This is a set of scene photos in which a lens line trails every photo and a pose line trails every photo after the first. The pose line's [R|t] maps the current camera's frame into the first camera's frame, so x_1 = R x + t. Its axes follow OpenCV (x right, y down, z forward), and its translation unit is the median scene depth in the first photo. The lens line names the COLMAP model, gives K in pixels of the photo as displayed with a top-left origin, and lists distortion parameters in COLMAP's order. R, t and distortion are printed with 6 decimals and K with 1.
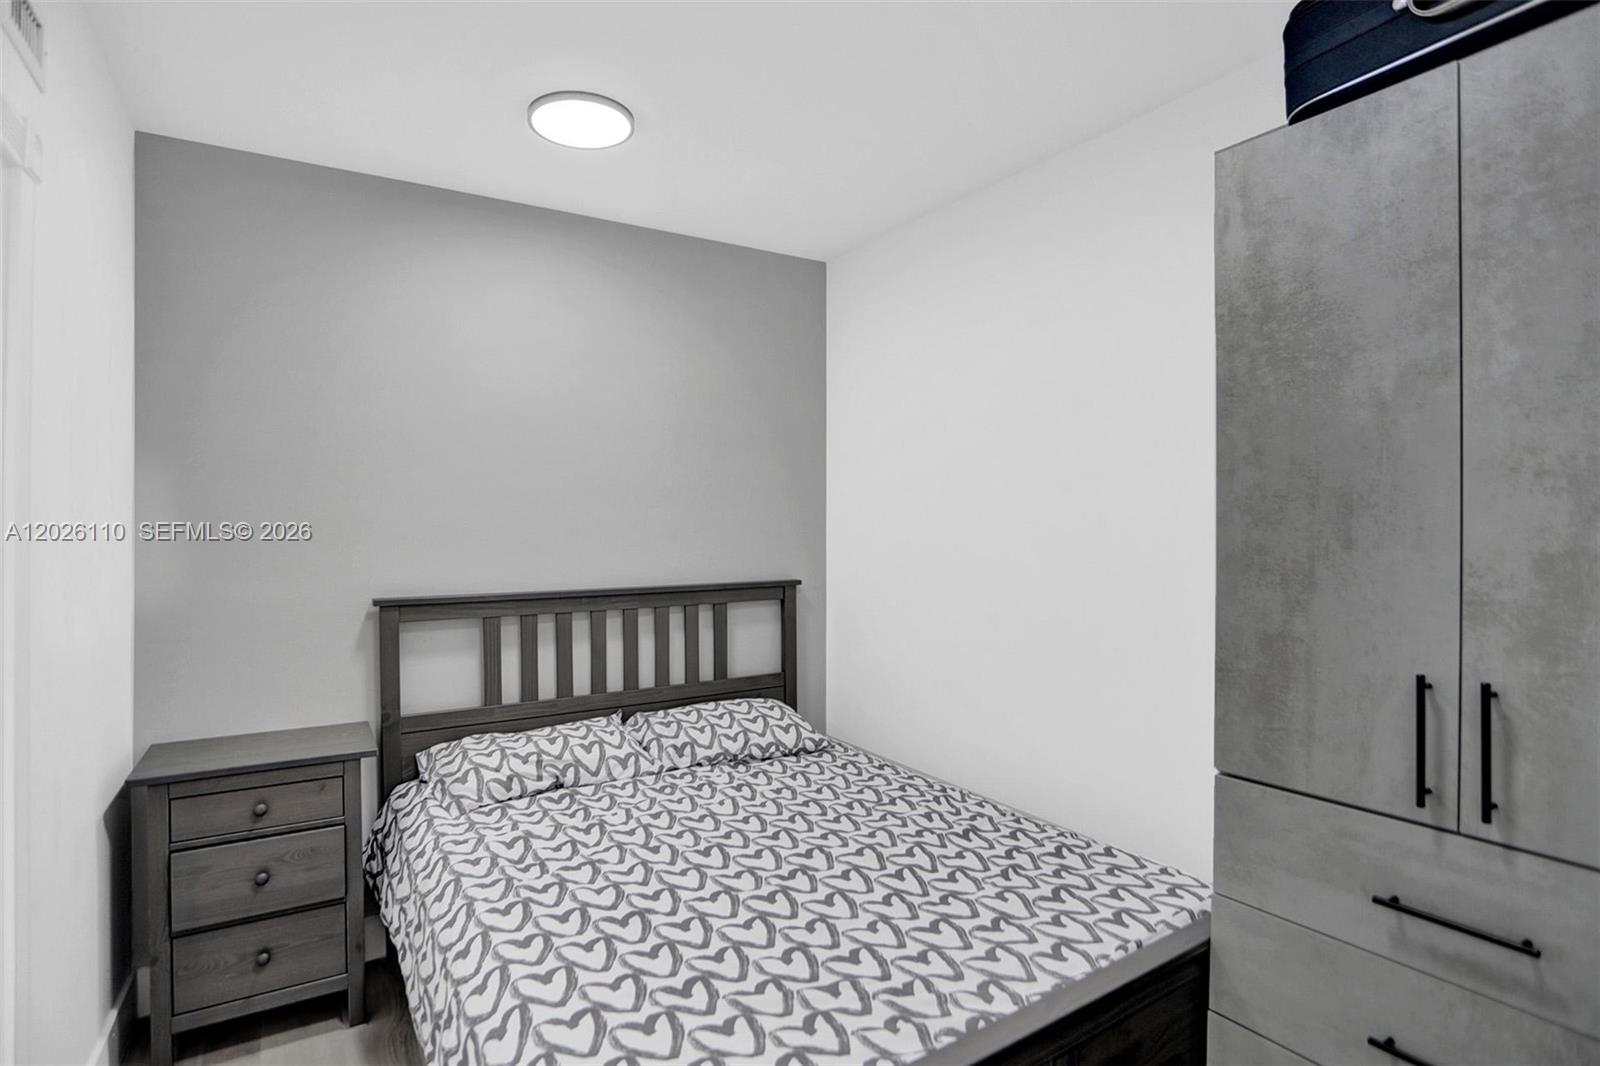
lens RADIAL K [[797.6, 0, 795.4], [0, 797.6, 523.0], [0, 0, 1]] dist [-0.071054, 0.036267]
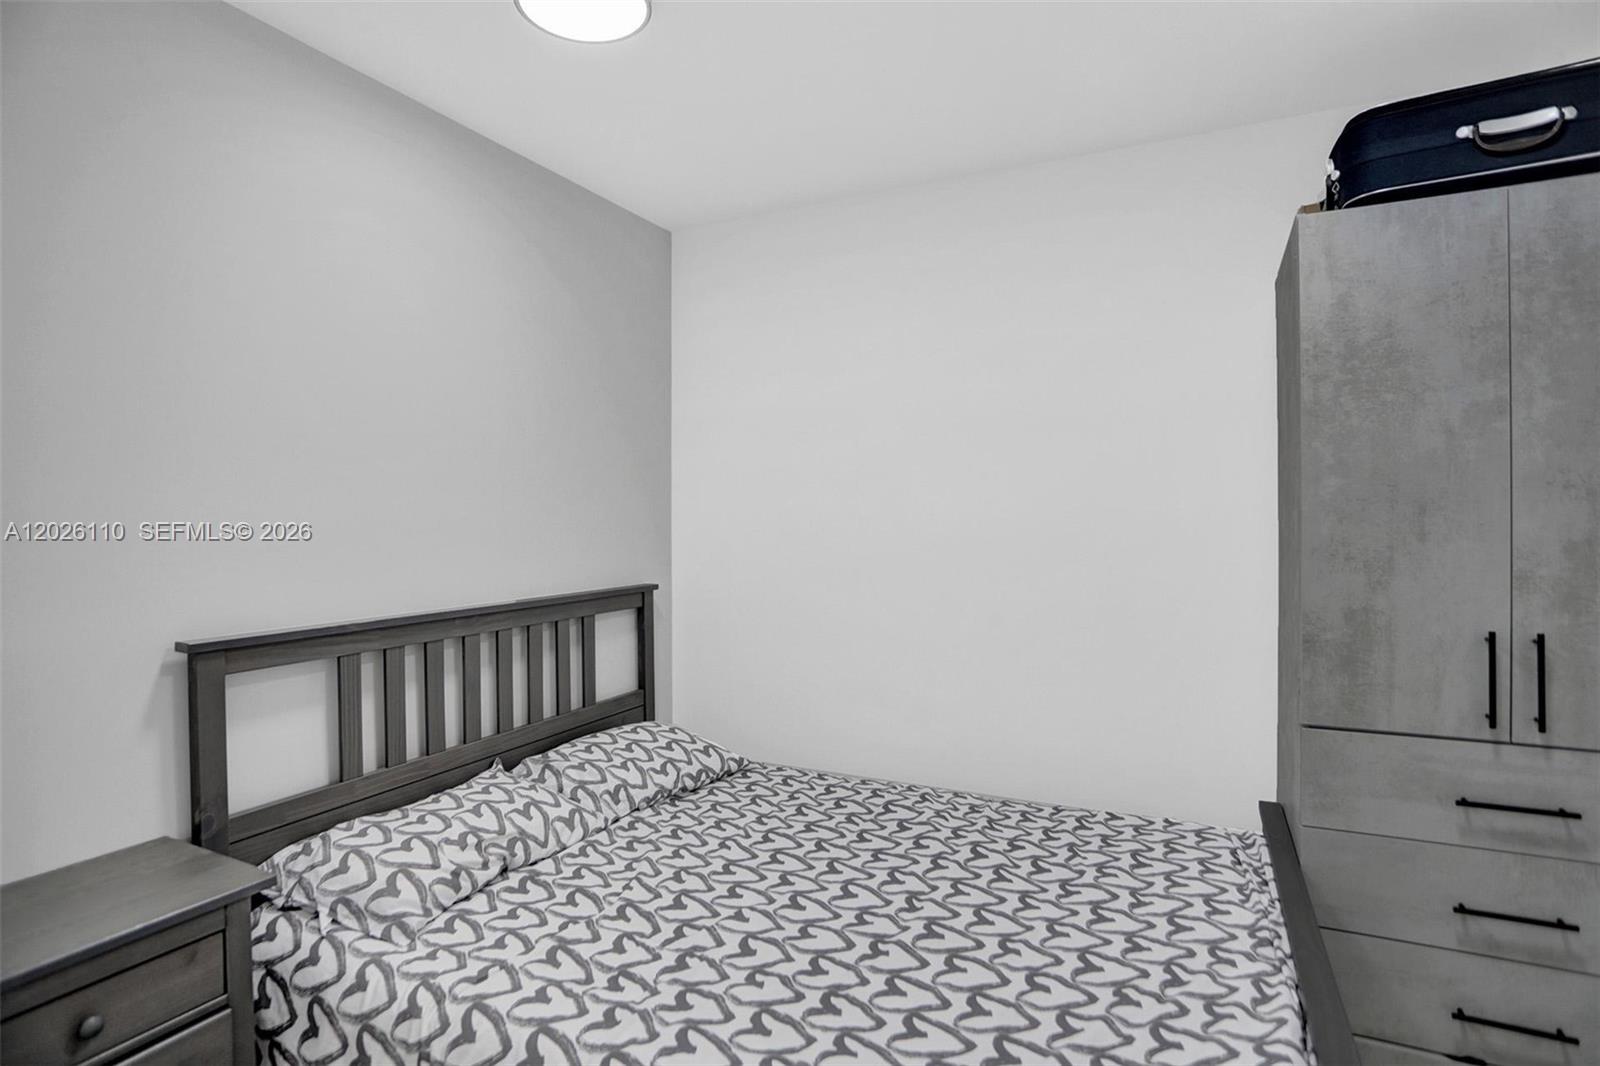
lens RADIAL K [[807.2, 0, 786.6], [0, 807.2, 523.4], [0, 0, 1]] dist [-0.070967, 0.036136]
pose [[0.859324, -0.001847, 0.511428, -0.573941], [-0.000160, 0.999992, 0.003880, -0.000260], [-0.511432, -0.003416, 0.859317, 0.268375]]
